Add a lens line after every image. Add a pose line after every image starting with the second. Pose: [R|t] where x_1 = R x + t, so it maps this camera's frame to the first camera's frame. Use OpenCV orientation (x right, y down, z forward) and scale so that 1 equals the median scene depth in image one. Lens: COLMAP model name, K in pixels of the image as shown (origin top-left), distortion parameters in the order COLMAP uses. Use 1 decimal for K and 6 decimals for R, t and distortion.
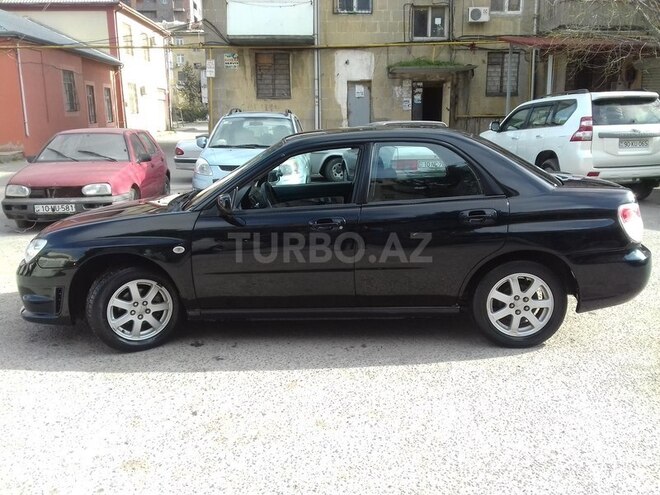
lens RADIAL K [[610.5, 0, 338.4], [0, 610.5, 249.9], [0, 0, 1]] dist [0.079762, -0.168192]
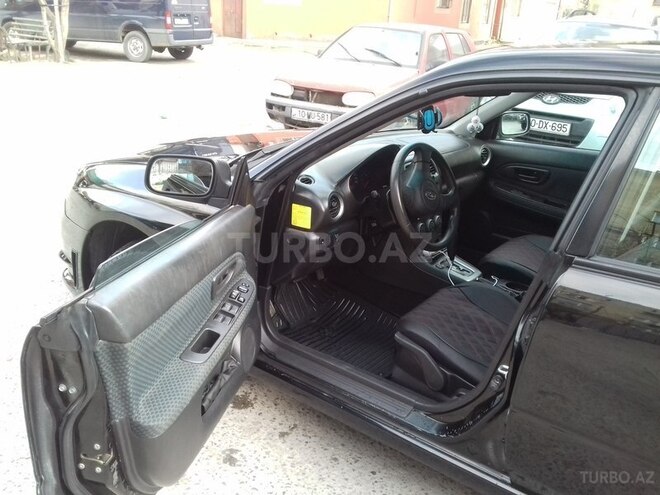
lens RADIAL K [[610.5, 0, 338.4], [0, 610.5, 249.9], [0, 0, 1]] dist [0.079762, -0.168192]
pose [[0.819070, 0.263790, -0.509450, 0.044957], [-0.189680, 0.962596, 0.193468, -0.049590], [0.541429, -0.061831, 0.838470, 0.248547]]
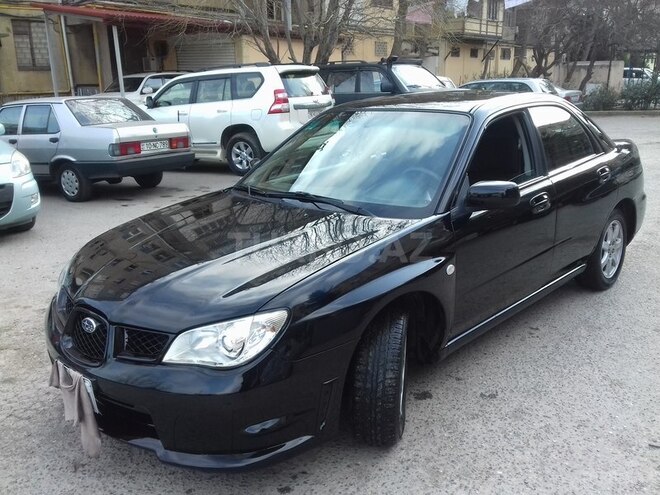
lens RADIAL K [[610.5, 0, 338.4], [0, 610.5, 249.9], [0, 0, 1]] dist [0.079762, -0.168192]
pose [[0.652018, -0.201560, 0.730921, -0.345186], [0.177391, 0.977815, 0.111403, -0.049645], [-0.737160, 0.057022, 0.673308, 0.249493]]
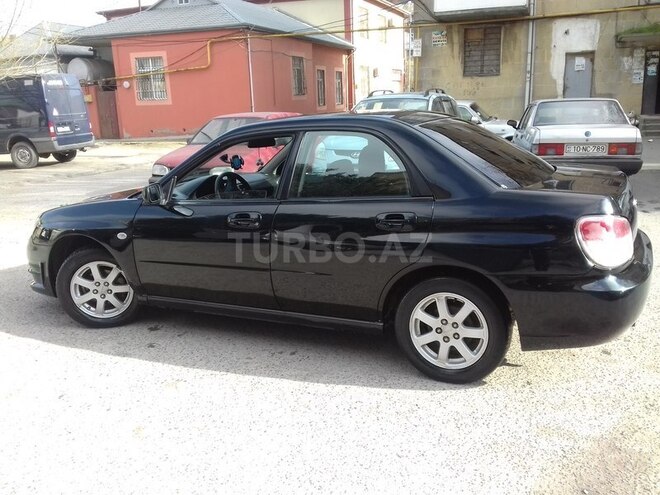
lens RADIAL K [[610.5, 0, 338.4], [0, 610.5, 249.9], [0, 0, 1]] dist [0.079762, -0.168192]
pose [[0.917069, 0.076381, -0.391345, 0.193158], [-0.063308, 0.996923, 0.046221, -0.019212], [0.393672, -0.017613, 0.919082, 0.077994]]
